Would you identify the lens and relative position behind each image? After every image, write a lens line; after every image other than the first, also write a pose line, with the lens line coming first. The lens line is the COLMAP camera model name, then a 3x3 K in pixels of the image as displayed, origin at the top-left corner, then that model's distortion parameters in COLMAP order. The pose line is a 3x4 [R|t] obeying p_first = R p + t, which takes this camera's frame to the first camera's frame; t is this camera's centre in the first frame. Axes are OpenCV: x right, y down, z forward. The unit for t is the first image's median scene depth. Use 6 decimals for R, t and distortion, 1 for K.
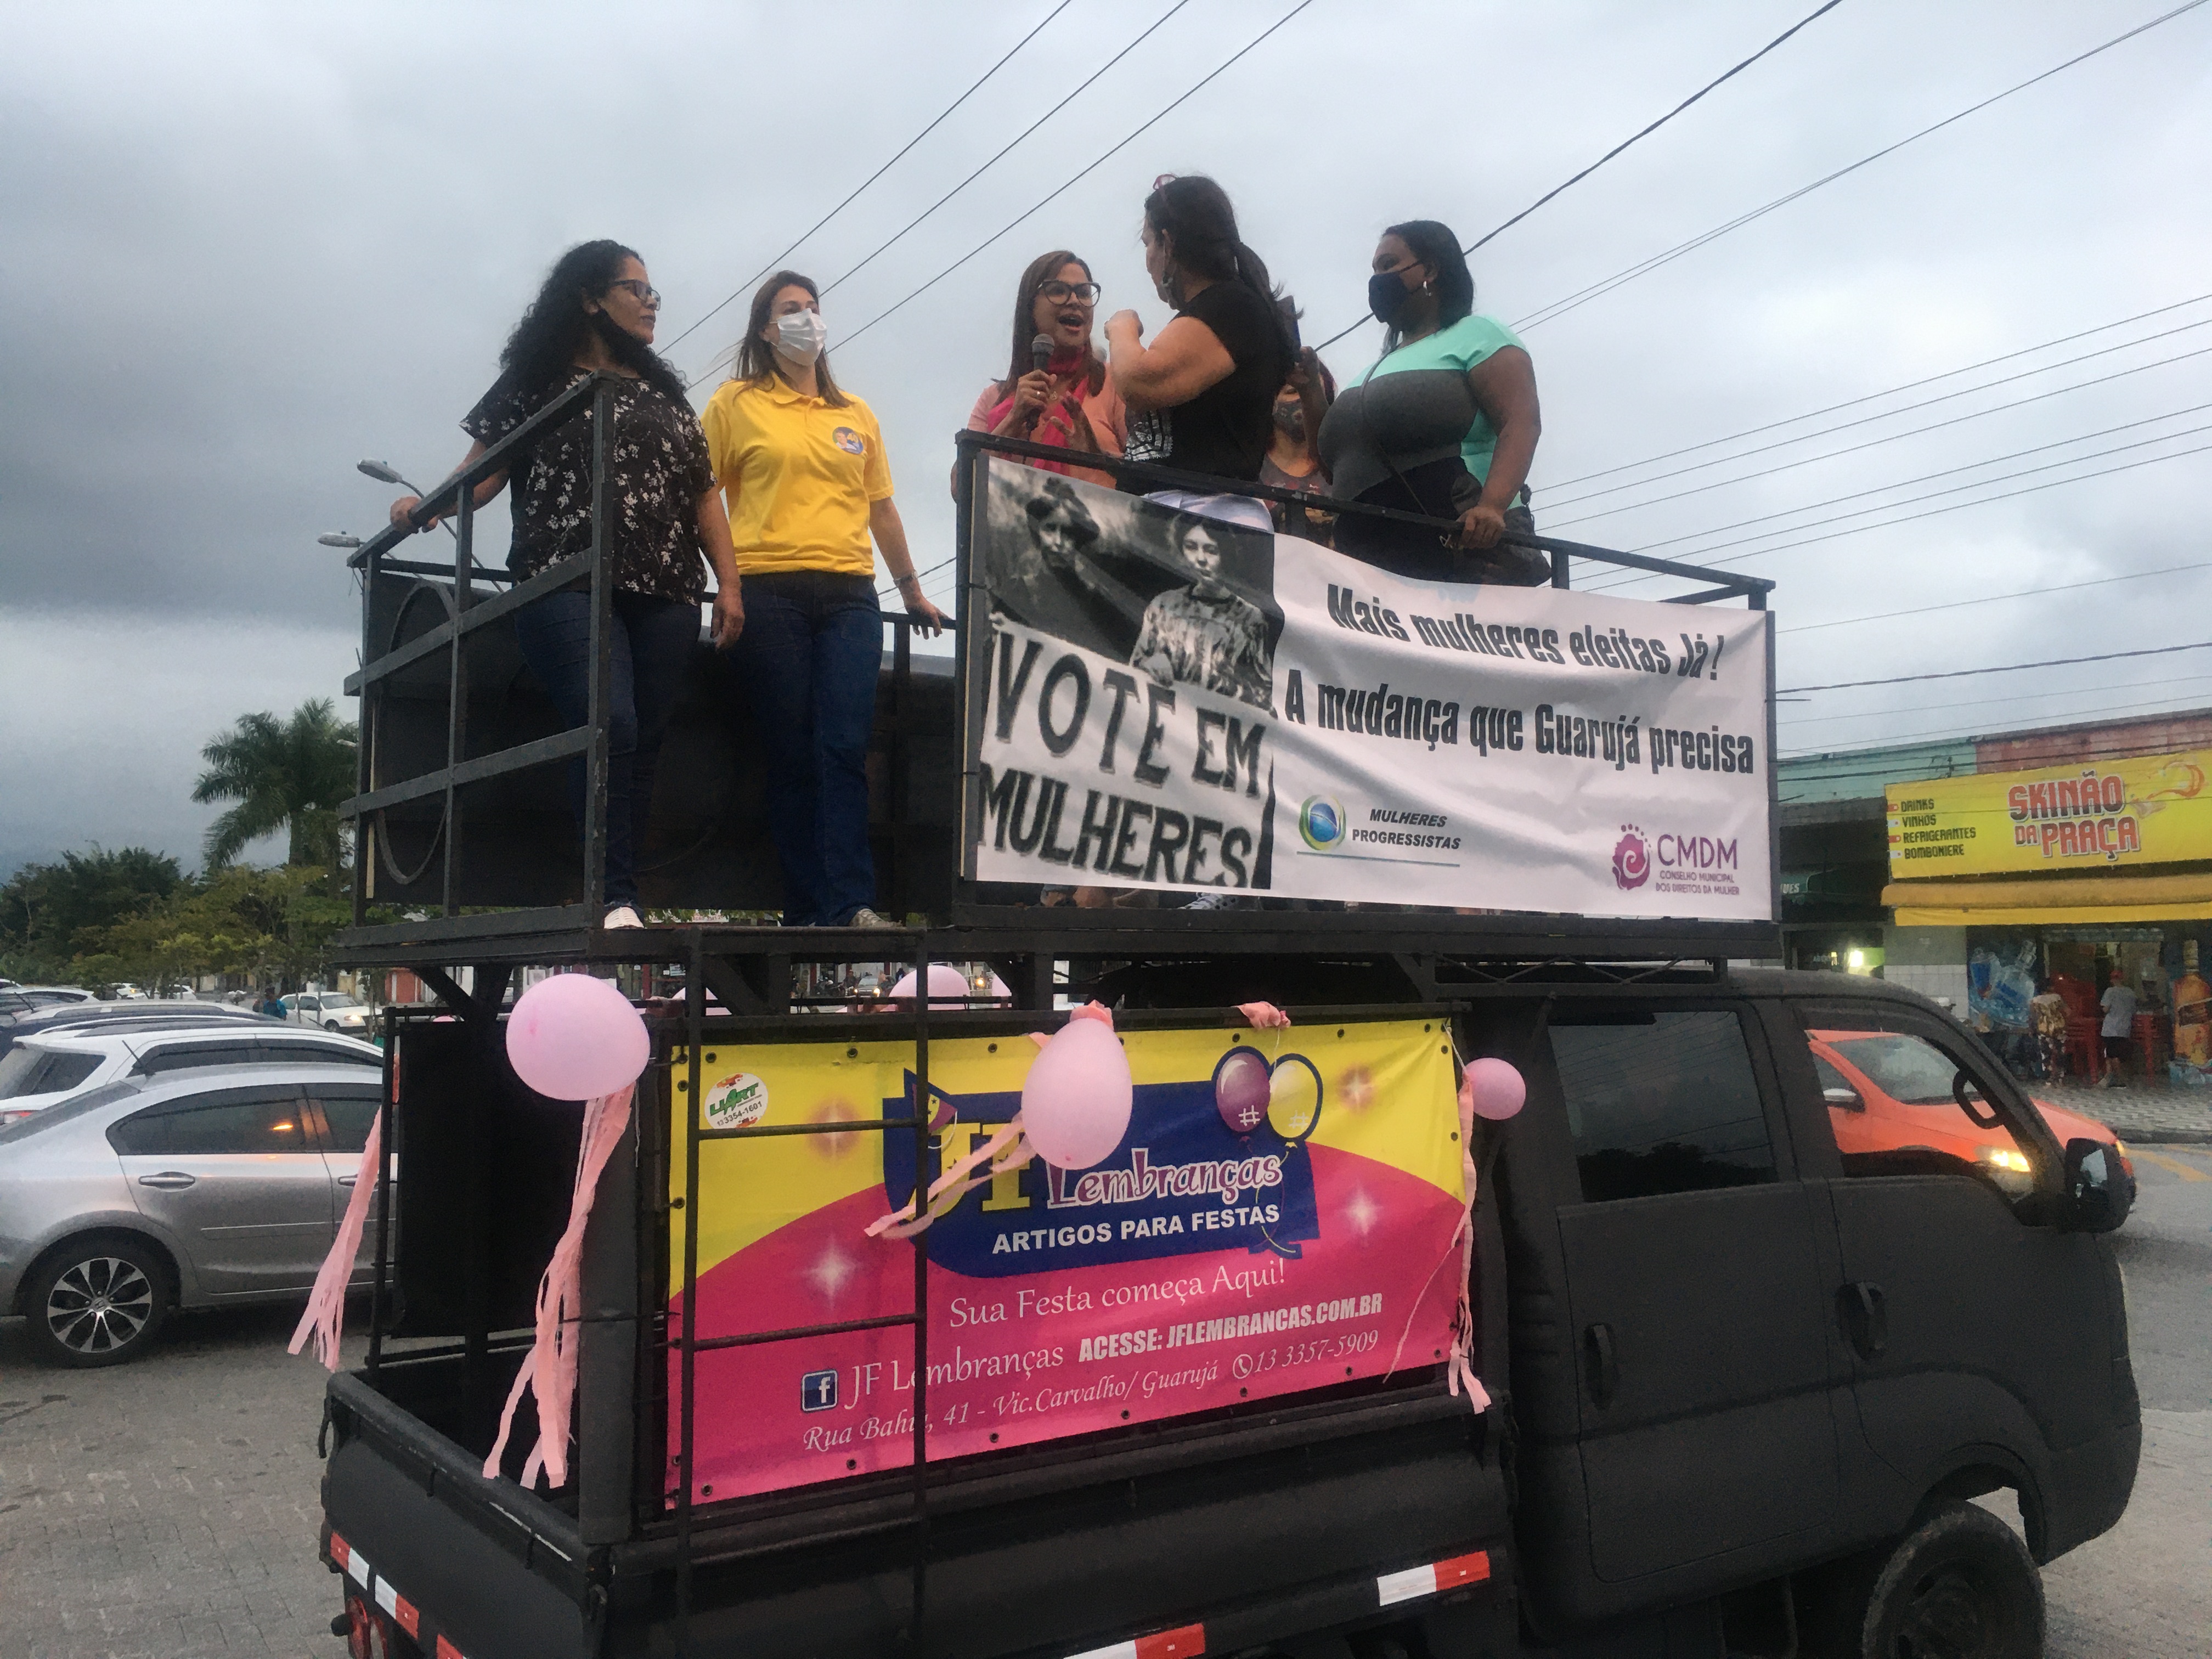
lens RADIAL K [[1828.0, 0, 1112.6], [0, 1828.0, 802.9], [0, 0, 1]] dist [0.074197, -0.084679]
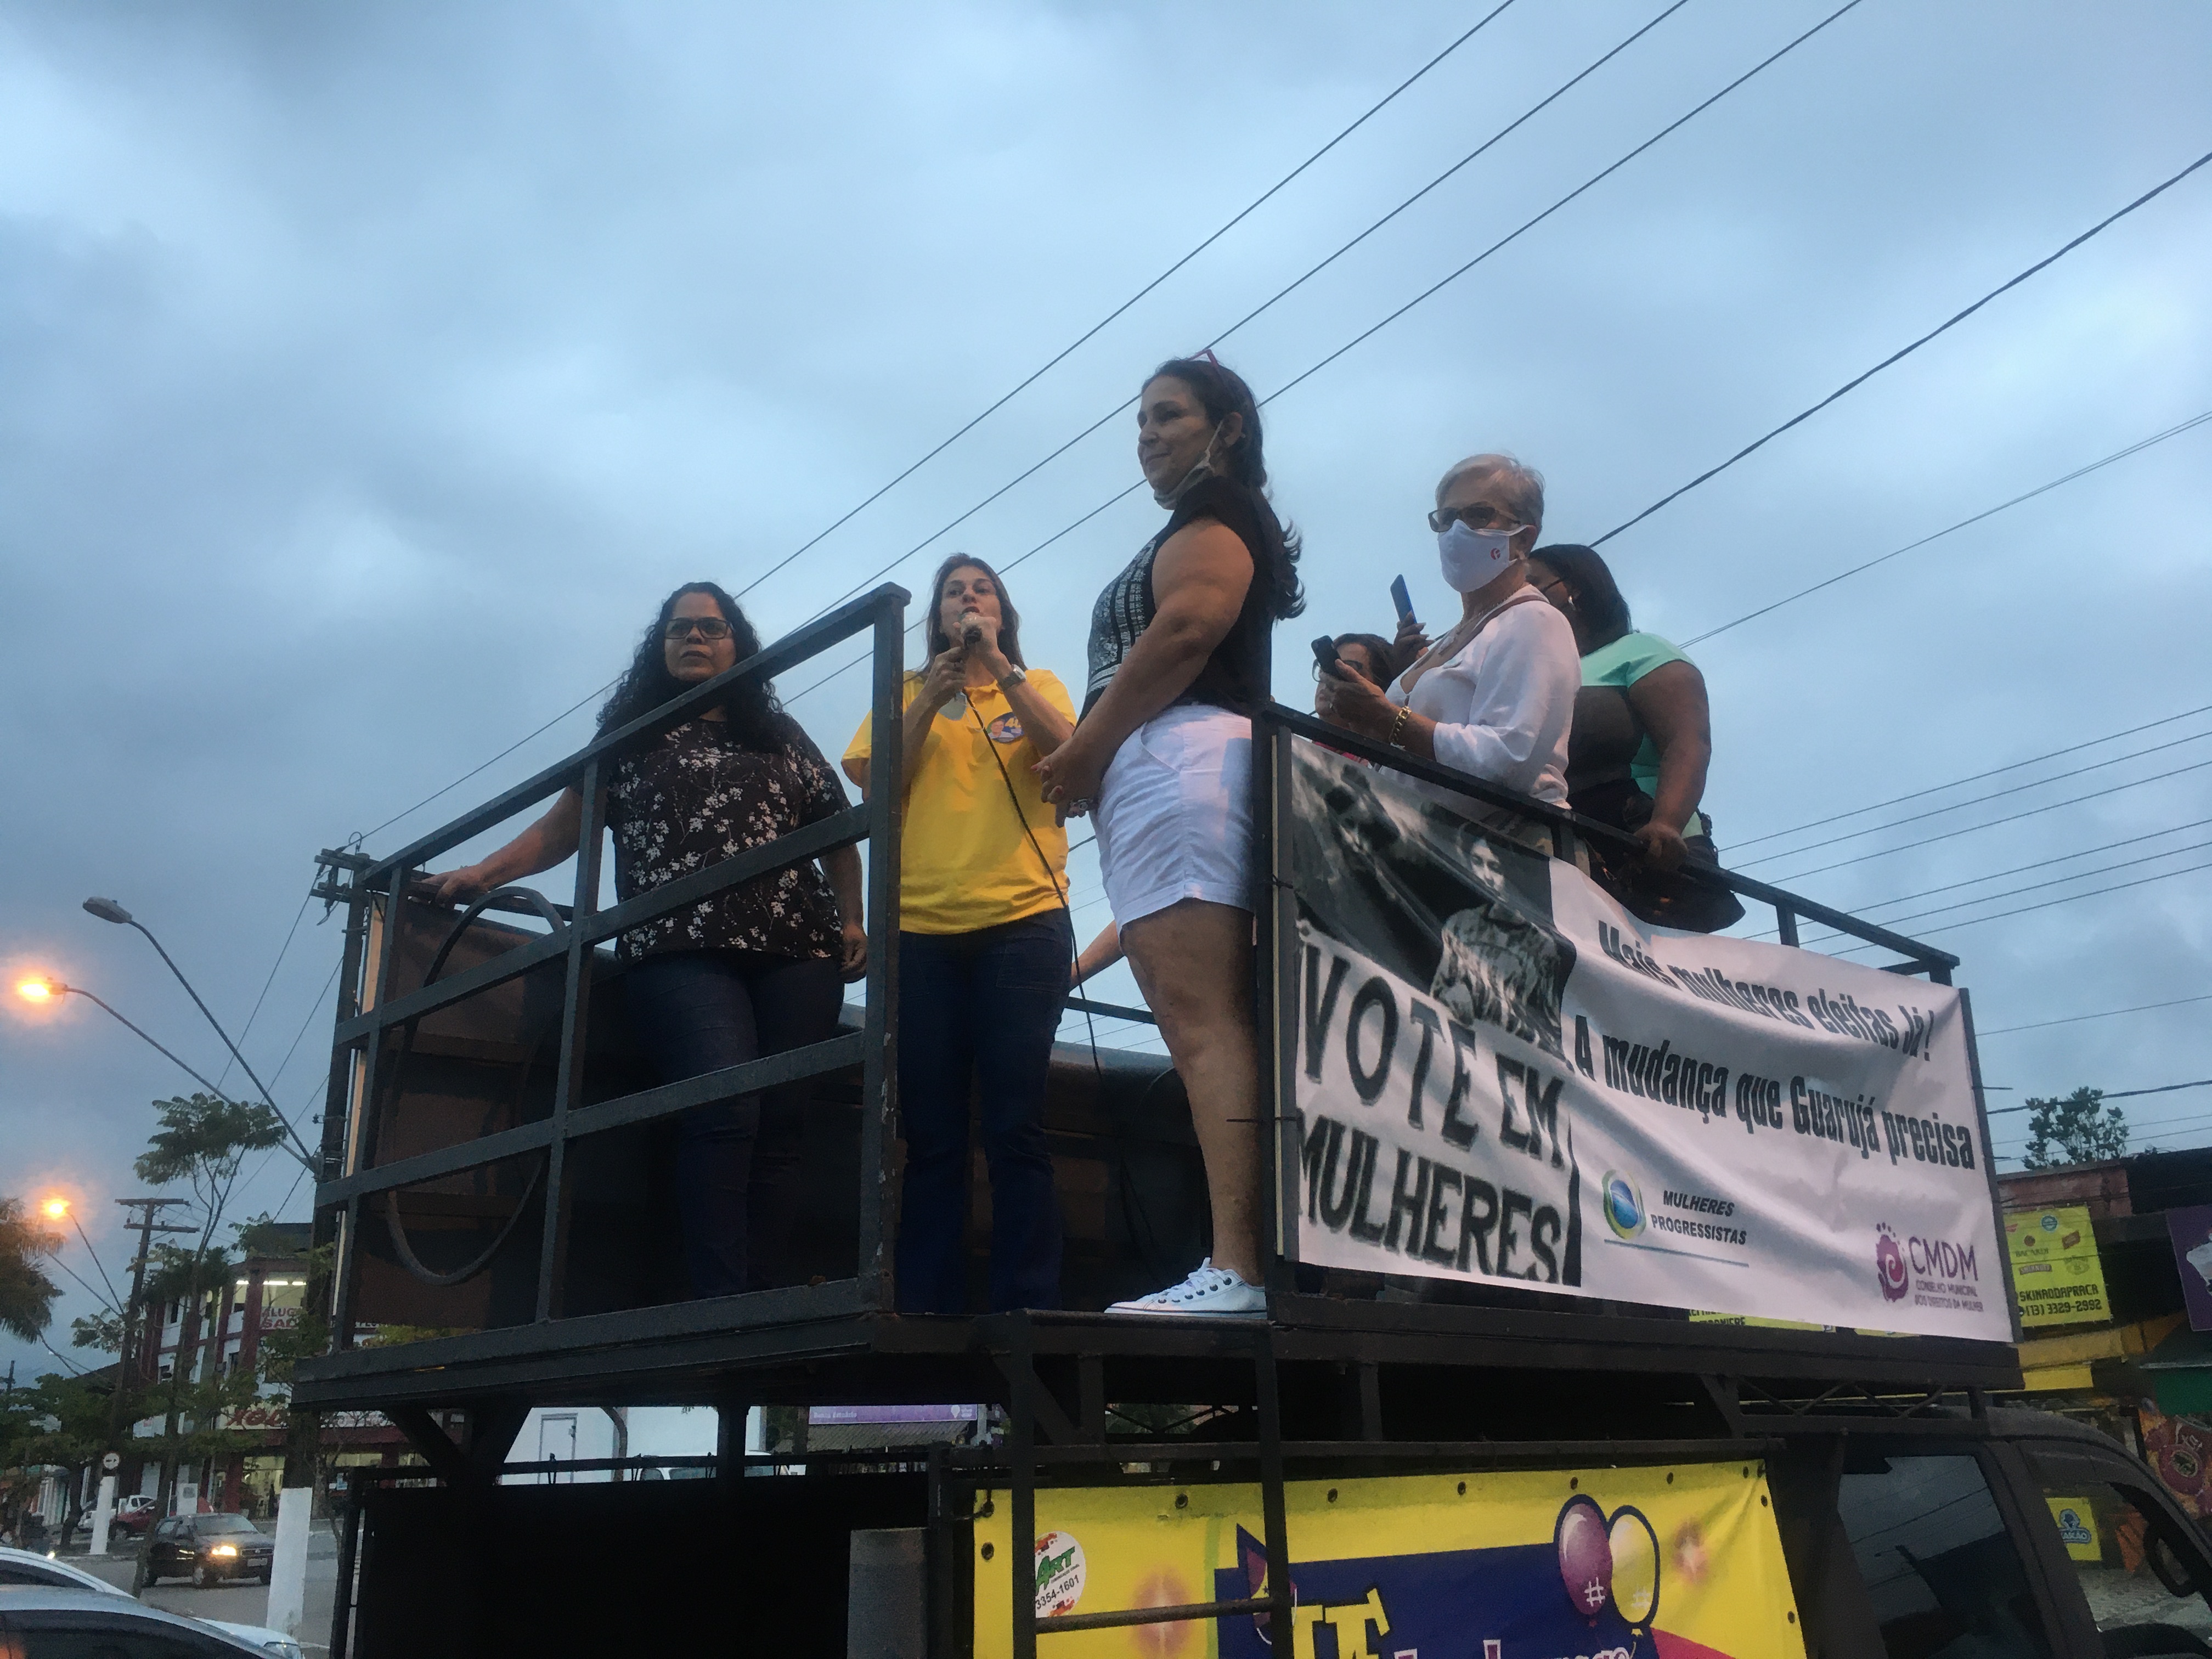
lens RADIAL K [[1818.5, 0, 1106.1], [0, 1818.5, 814.2], [0, 0, 1]] dist [0.078361, -0.100155]
pose [[0.990166, 0.030518, 0.136530, -0.239928], [0.004449, 0.968554, -0.248765, 0.046579], [-0.139829, 0.246926, 0.958893, 0.211219]]
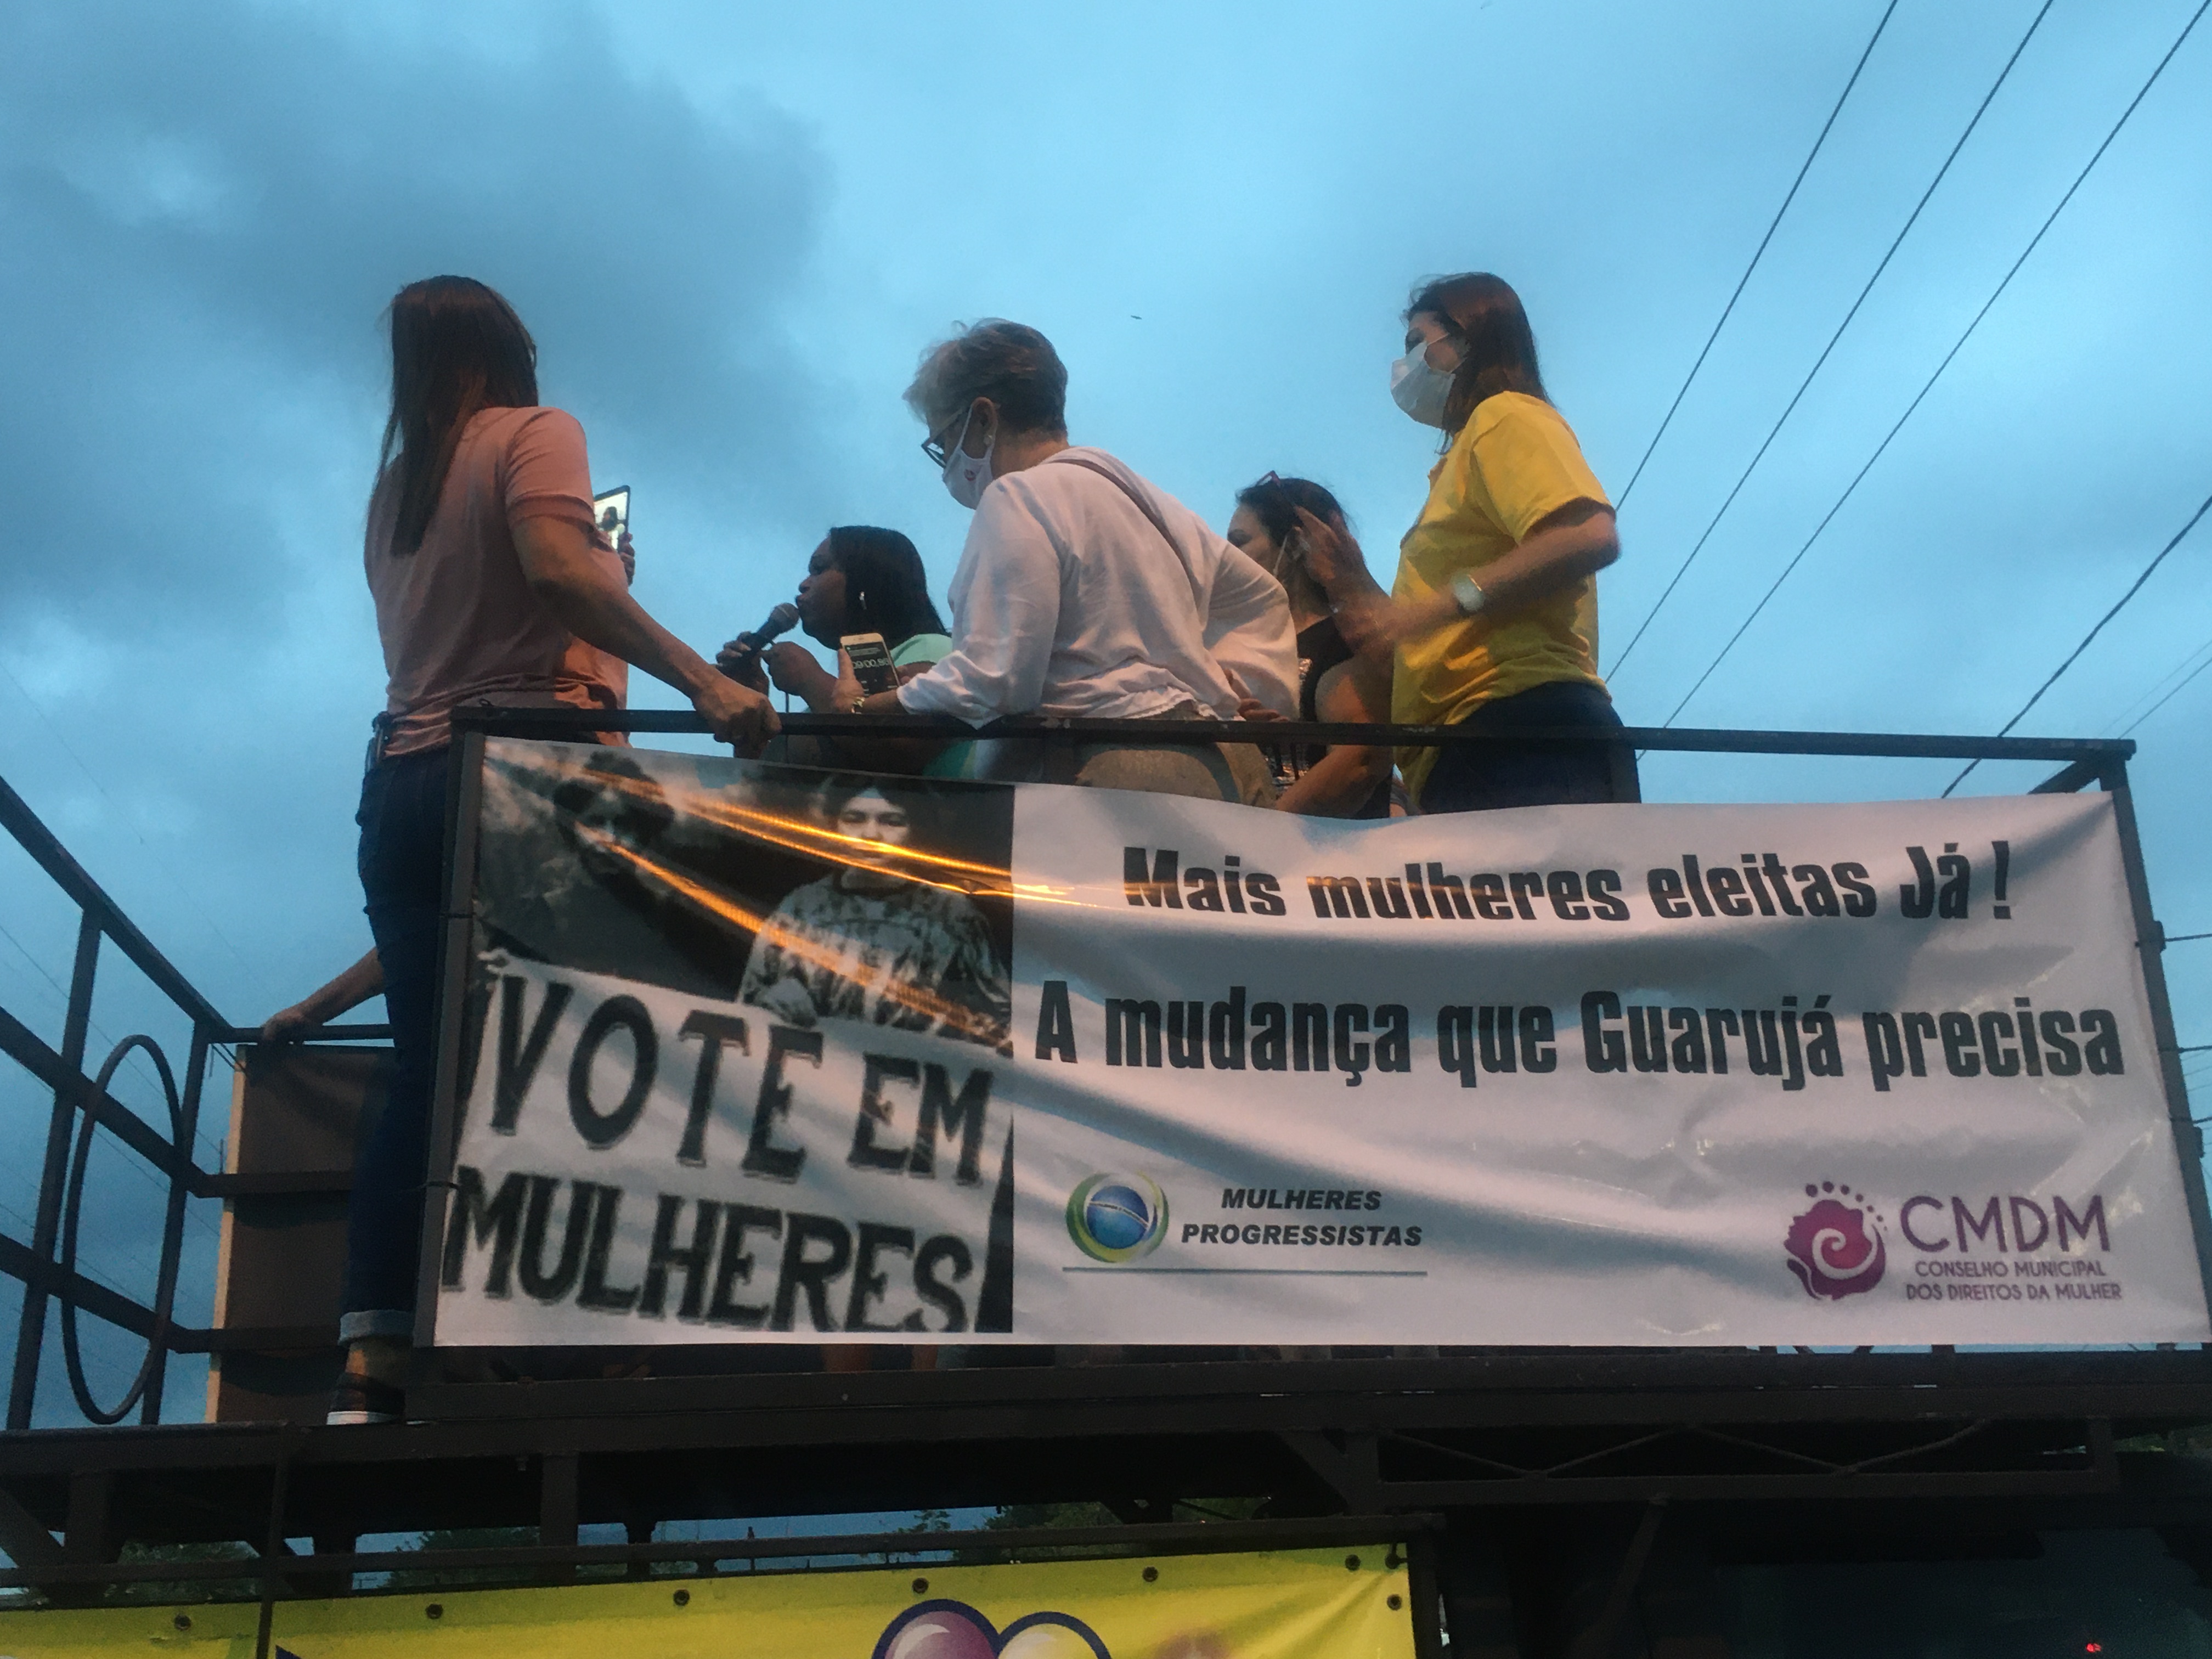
lens RADIAL K [[2263.3, 0, 1288.8], [0, 2263.3, 788.5], [0, 0, 1]] dist [0.060128, -0.021355]
pose [[0.890541, -0.181365, -0.417186, 0.534886], [0.071810, 0.961635, -0.264767, 0.082220], [0.449200, 0.205828, 0.869399, 0.337535]]
